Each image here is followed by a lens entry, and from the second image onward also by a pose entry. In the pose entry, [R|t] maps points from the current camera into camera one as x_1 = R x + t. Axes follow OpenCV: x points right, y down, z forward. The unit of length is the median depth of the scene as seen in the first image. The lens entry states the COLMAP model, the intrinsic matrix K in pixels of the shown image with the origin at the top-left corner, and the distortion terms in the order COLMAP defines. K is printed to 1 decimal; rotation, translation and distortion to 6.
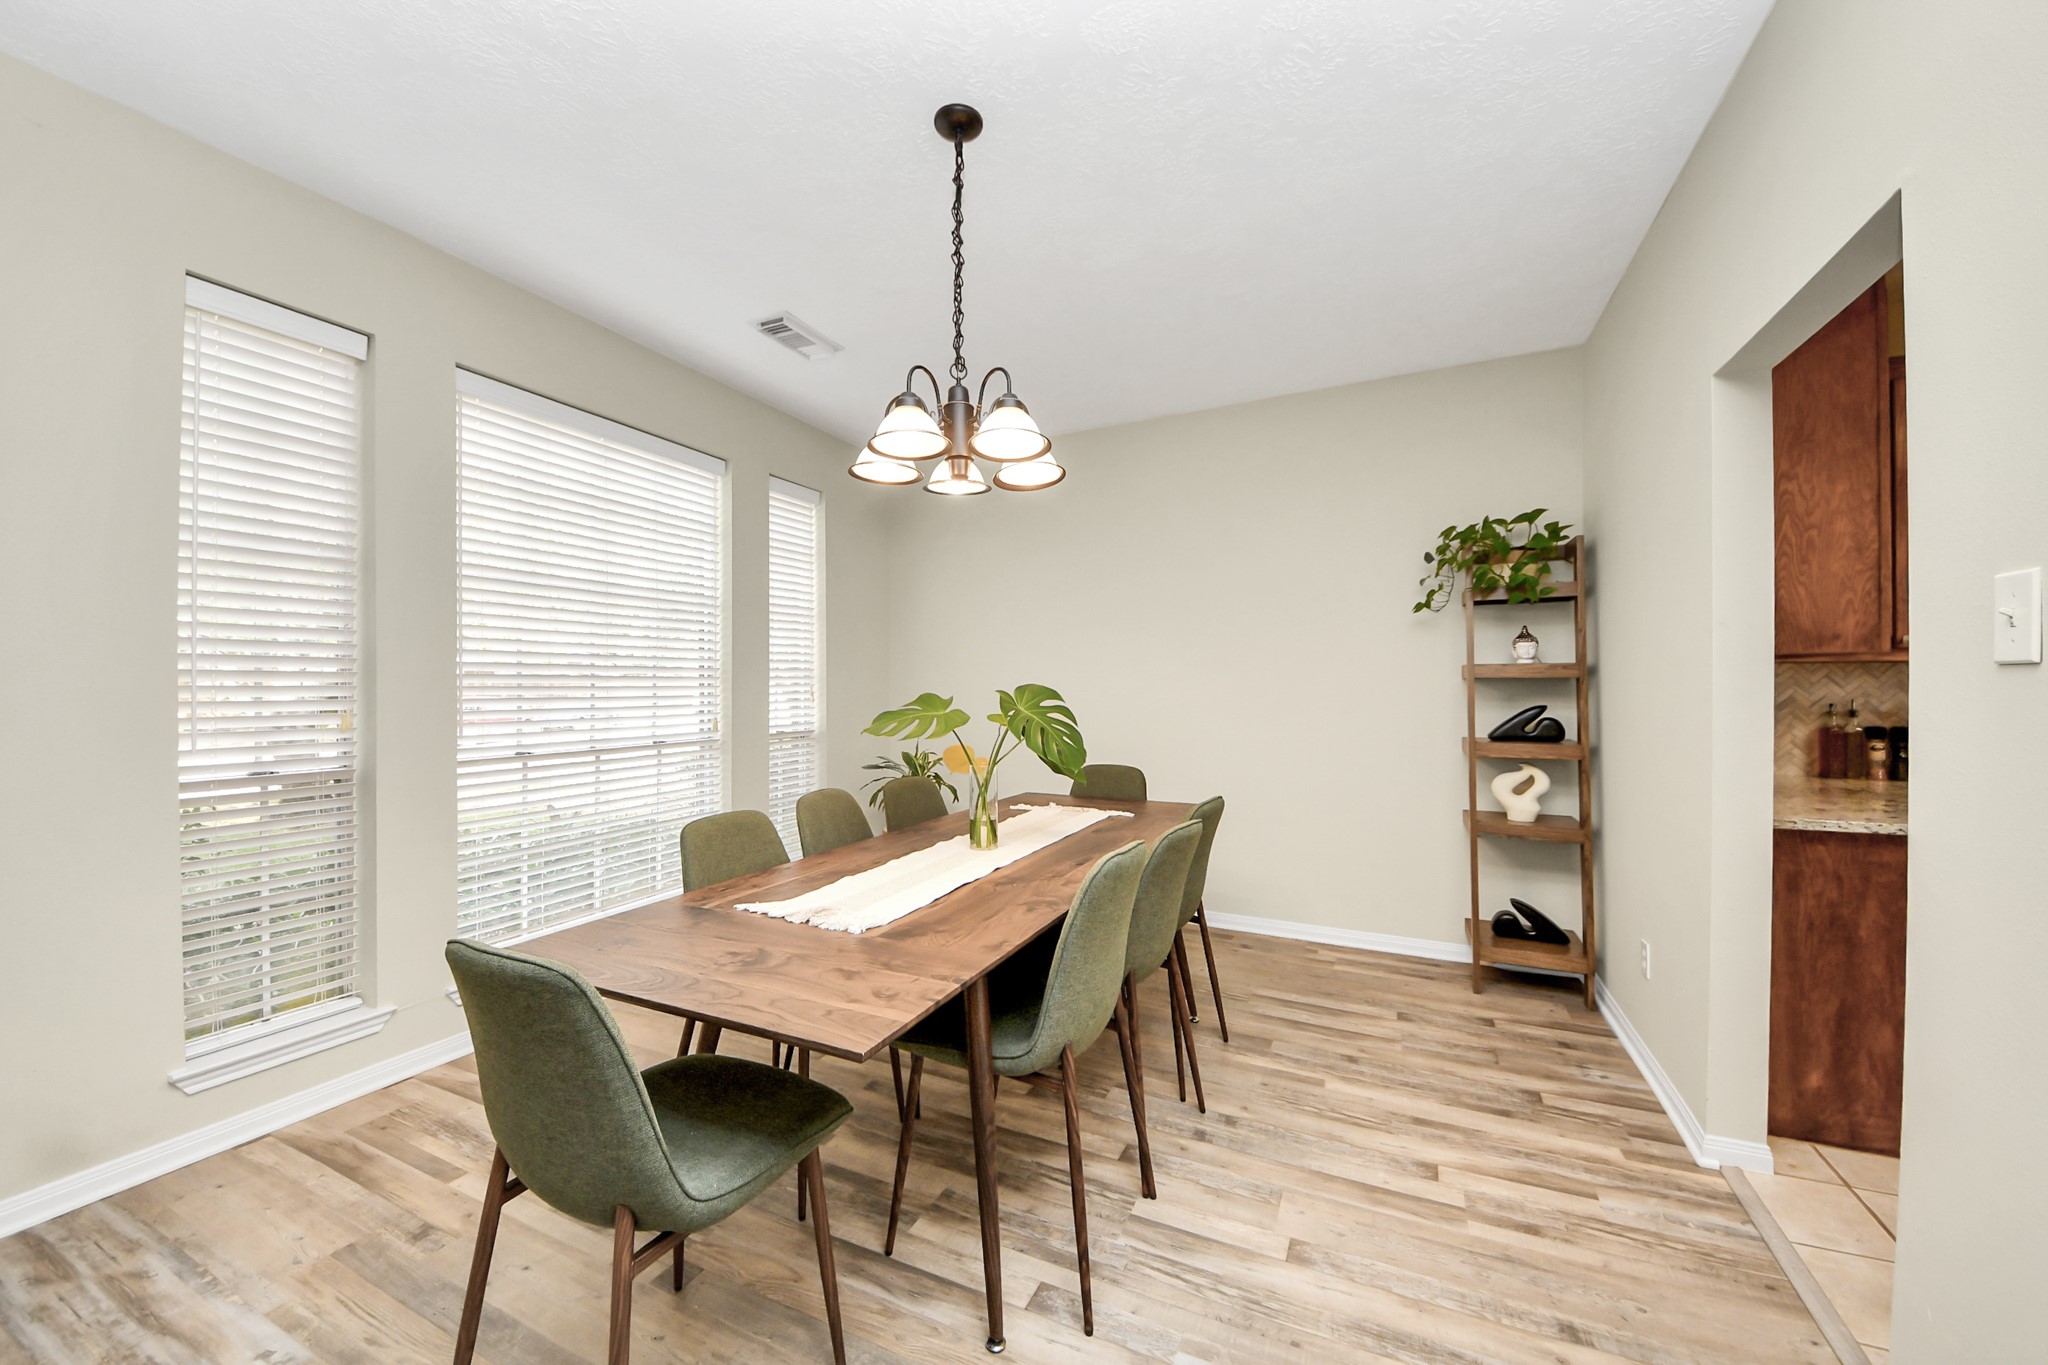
lens RADIAL K [[734.0, 0, 1008.6], [0, 734.0, 689.4], [0, 0, 1]] dist [-0.000418, -0.000045]
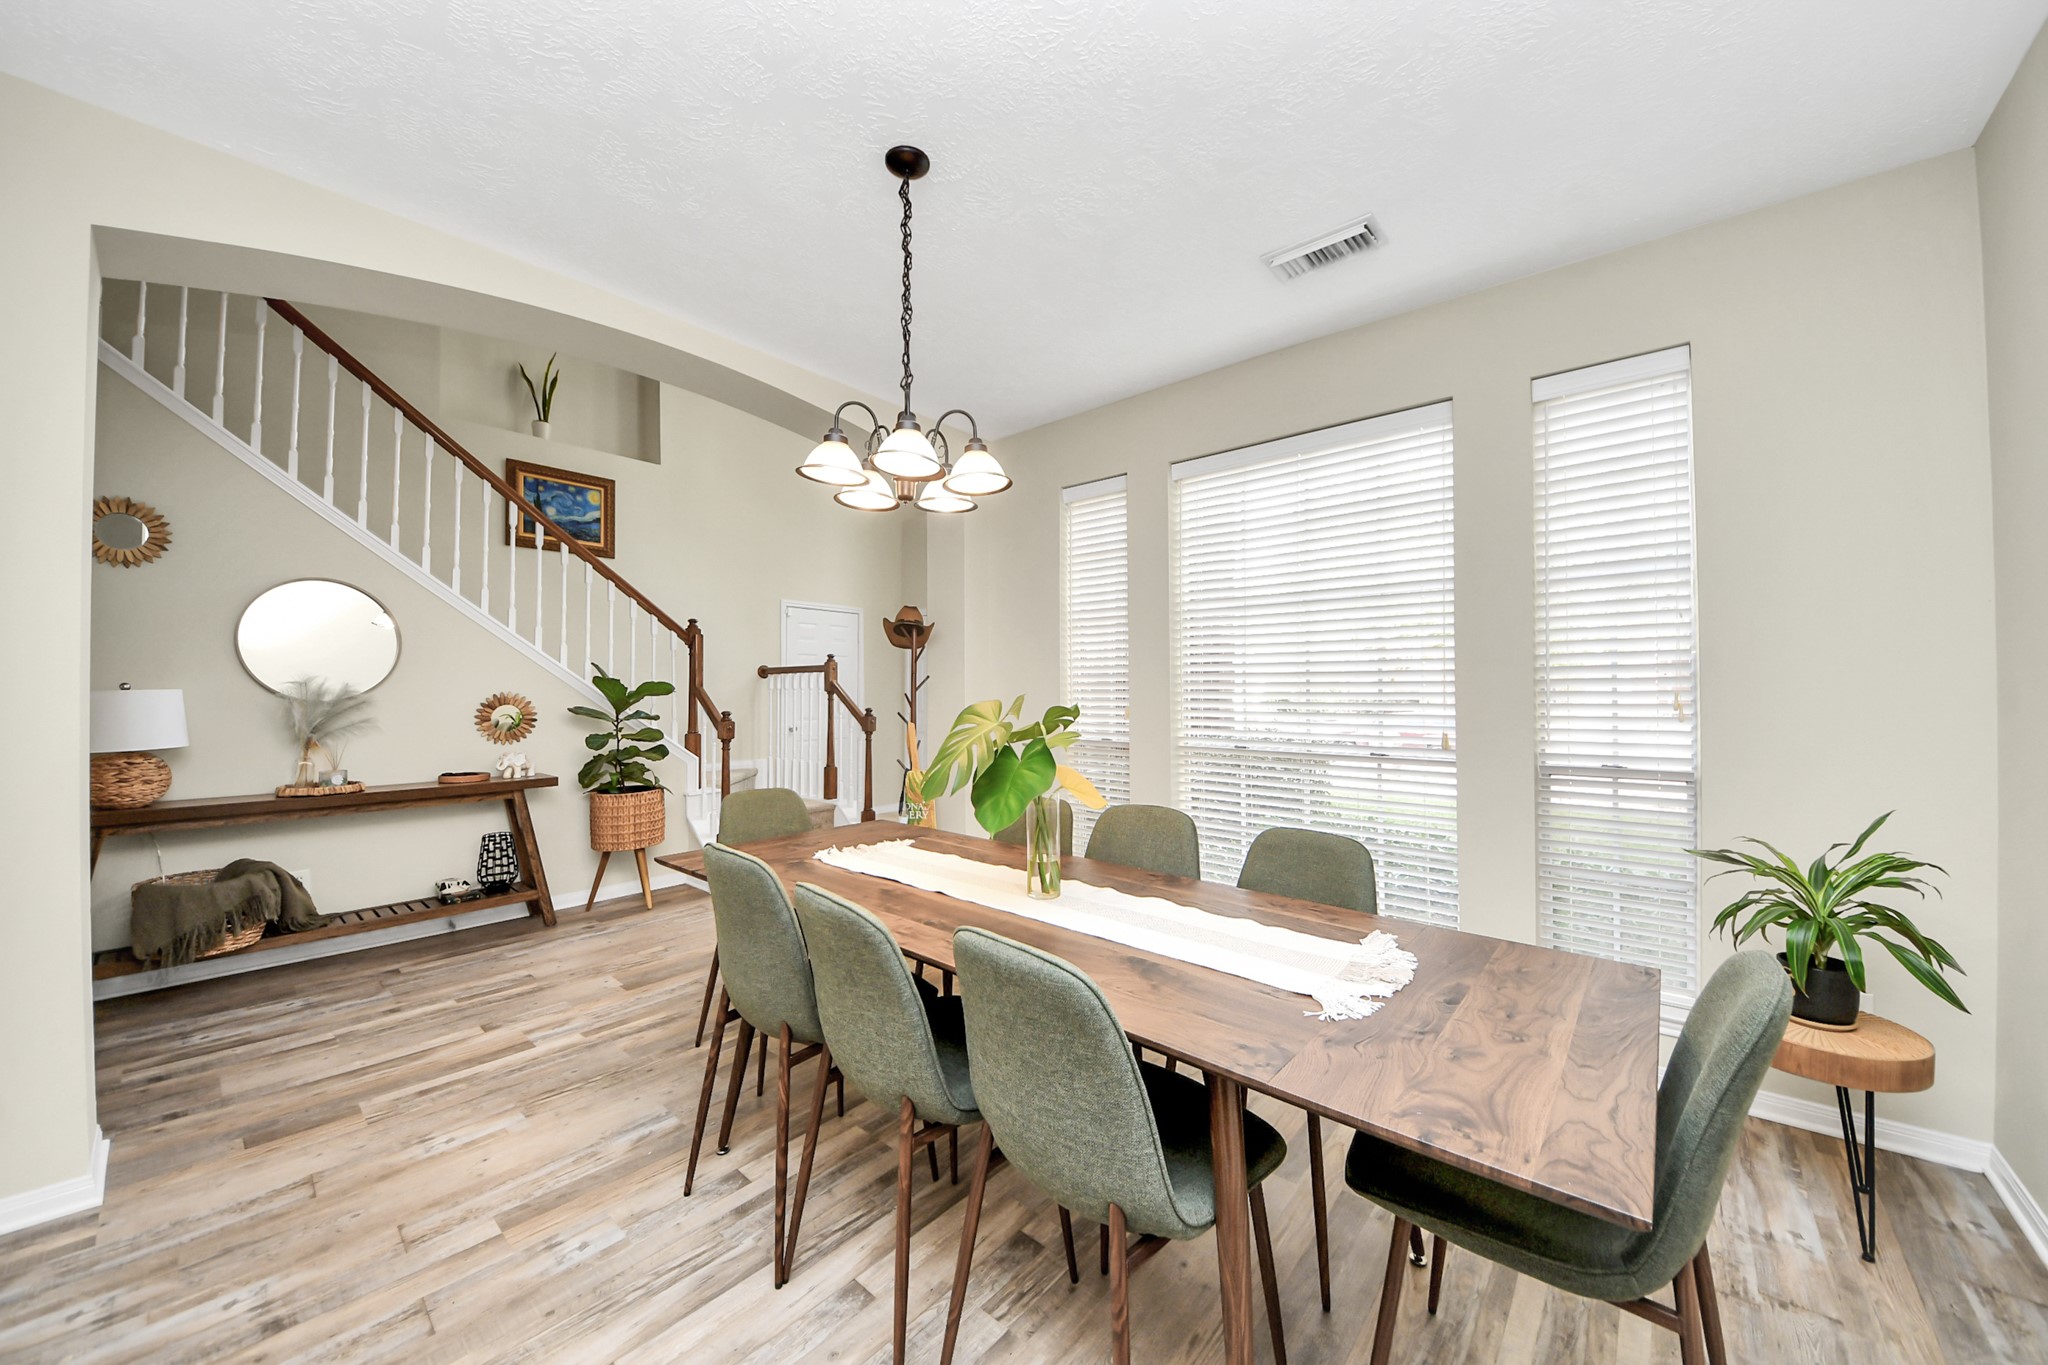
lens RADIAL K [[734.0, 0, 1008.6], [0, 734.0, 689.4], [0, 0, 1]] dist [-0.000418, -0.000045]
pose [[-0.273616, 0.001455, -0.961838, 0.869647], [-0.000425, 0.999999, 0.001633, -0.014805], [0.961839, 0.000855, -0.273615, 1.362016]]
